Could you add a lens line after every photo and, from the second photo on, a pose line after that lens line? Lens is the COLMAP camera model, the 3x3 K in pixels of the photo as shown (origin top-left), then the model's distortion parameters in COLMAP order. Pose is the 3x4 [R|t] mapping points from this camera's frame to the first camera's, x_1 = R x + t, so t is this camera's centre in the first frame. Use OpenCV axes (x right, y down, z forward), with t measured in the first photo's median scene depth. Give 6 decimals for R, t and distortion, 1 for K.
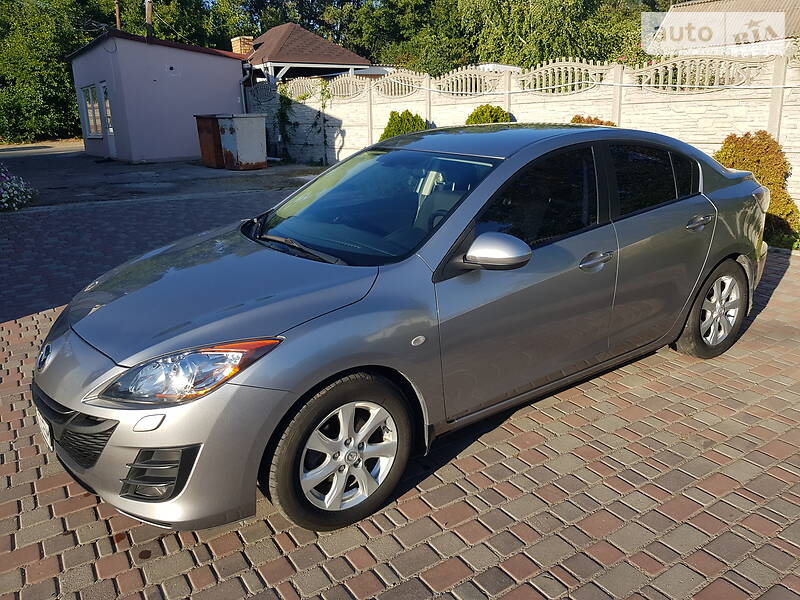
lens RADIAL K [[617.0, 0, 395.9], [0, 617.0, 296.1], [0, 0, 1]] dist [0.067330, -0.127887]
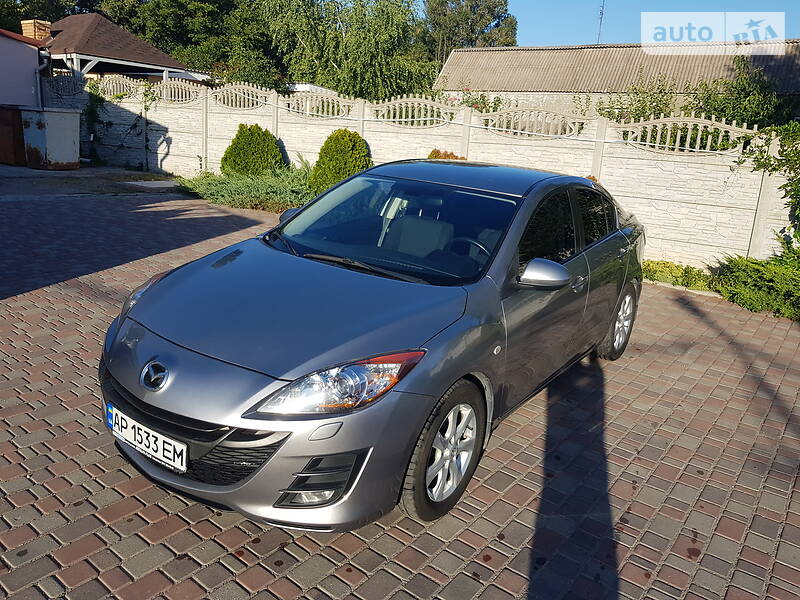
lens RADIAL K [[617.0, 0, 395.9], [0, 617.0, 296.1], [0, 0, 1]] dist [0.067330, -0.127887]
pose [[0.936283, 0.005345, 0.351205, -0.119663], [0.002524, 0.999756, -0.021945, -0.001041], [-0.351236, 0.021434, 0.936041, -0.008231]]
